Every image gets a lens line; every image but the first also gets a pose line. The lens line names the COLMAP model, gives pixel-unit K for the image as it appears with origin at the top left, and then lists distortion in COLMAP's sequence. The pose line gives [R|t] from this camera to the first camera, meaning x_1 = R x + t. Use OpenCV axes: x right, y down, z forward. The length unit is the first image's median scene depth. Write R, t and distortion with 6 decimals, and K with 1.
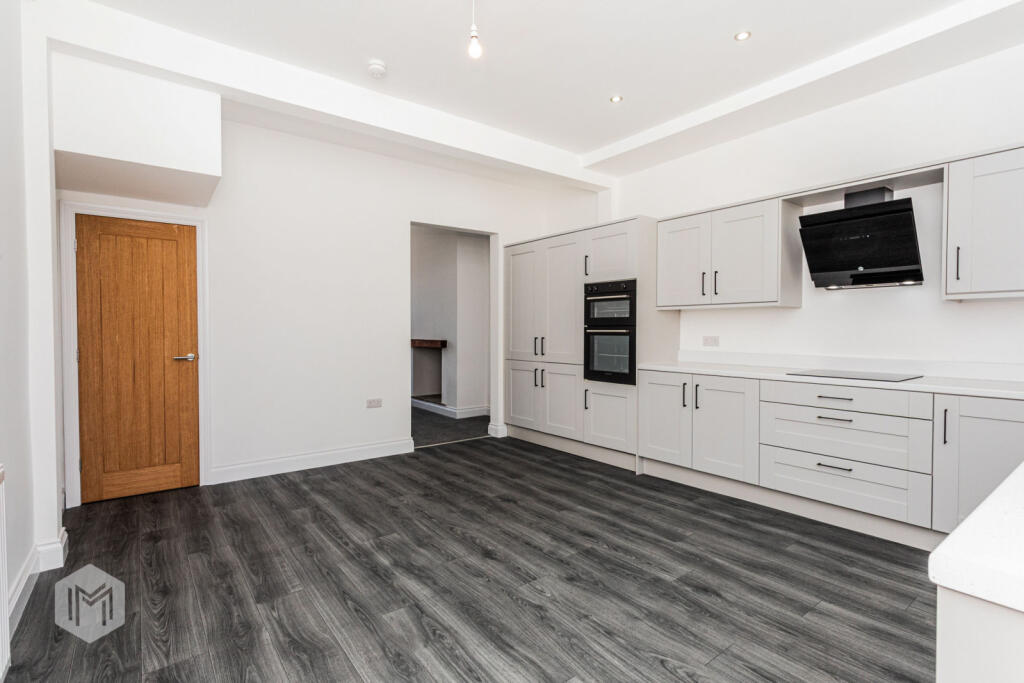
lens RADIAL K [[485.4, 0, 511.7], [0, 485.4, 337.9], [0, 0, 1]] dist [0.009875, -0.004266]
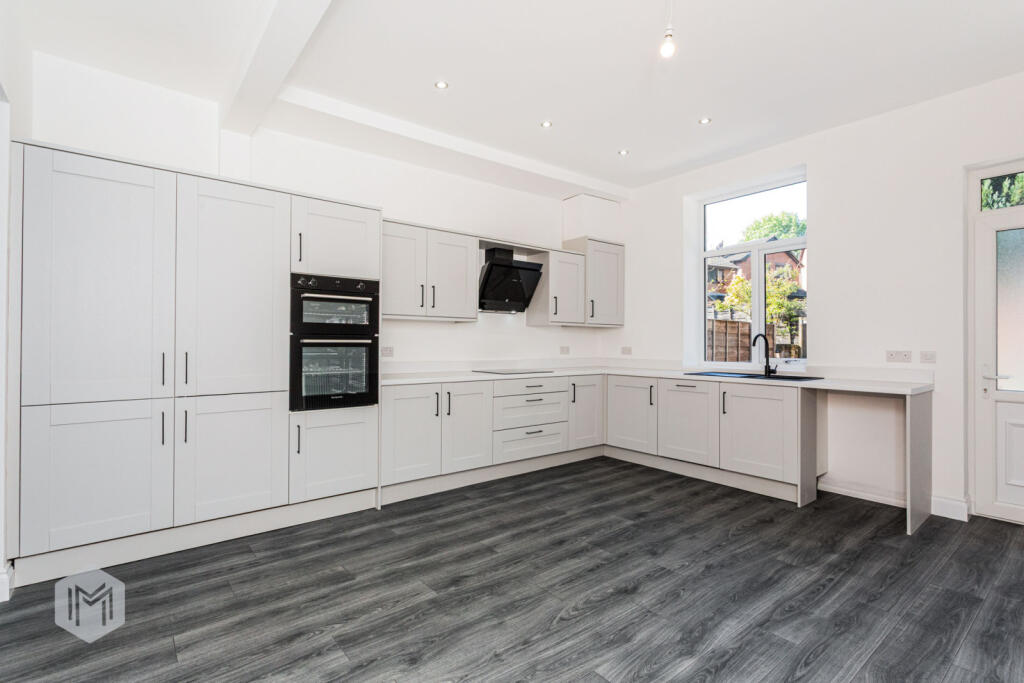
lens RADIAL K [[485.4, 0, 509.2], [0, 485.4, 344.7], [0, 0, 1]] dist [0.009875, -0.004266]
pose [[-0.019448, -0.002326, 0.999808, -0.722816], [0.010987, 0.999936, 0.002540, -0.009685], [-0.999750, 0.011035, -0.019421, 0.947683]]
